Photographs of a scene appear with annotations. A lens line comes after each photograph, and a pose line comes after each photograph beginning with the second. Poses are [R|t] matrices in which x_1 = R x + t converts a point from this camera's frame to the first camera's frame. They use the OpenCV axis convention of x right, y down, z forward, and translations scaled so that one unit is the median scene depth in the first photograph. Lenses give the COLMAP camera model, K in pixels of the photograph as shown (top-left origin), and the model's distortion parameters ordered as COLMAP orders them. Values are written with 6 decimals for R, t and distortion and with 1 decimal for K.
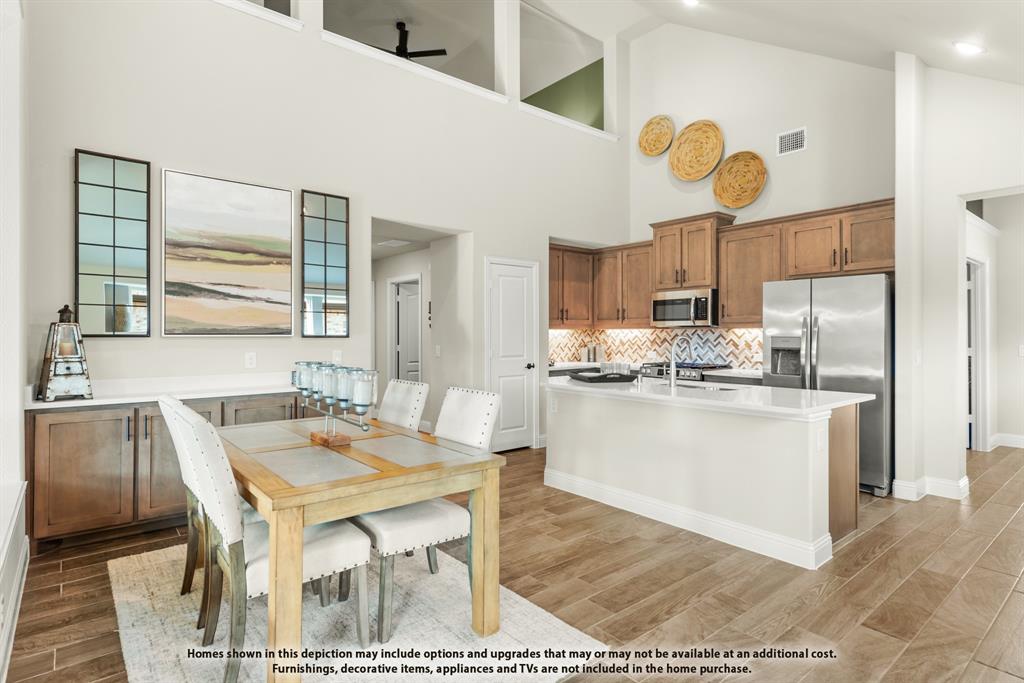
lens RADIAL K [[538.7, 0, 482.9], [0, 538.7, 327.8], [0, 0, 1]] dist [0.025216, -0.000875]
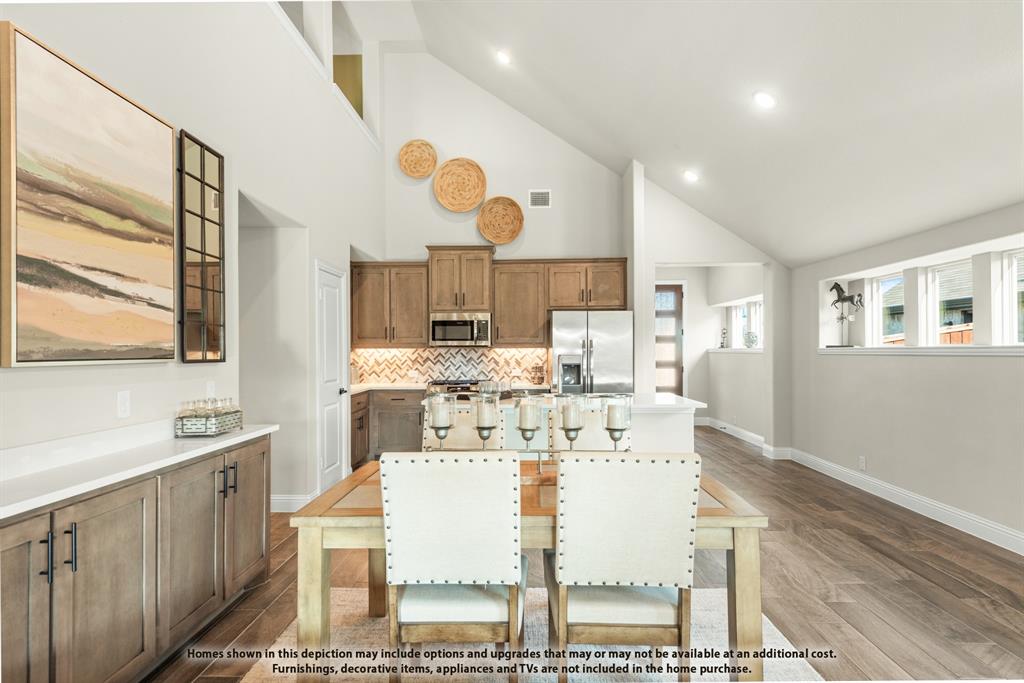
lens RADIAL K [[580.7, 0, 500.8], [0, 580.7, 341.1], [0, 0, 1]] dist [0.015580, -0.000635]
pose [[0.625874, 0.009507, 0.779866, -0.527023], [-0.004264, 0.999952, -0.008768, -0.003086], [-0.779913, 0.002163, 0.625885, 0.235781]]
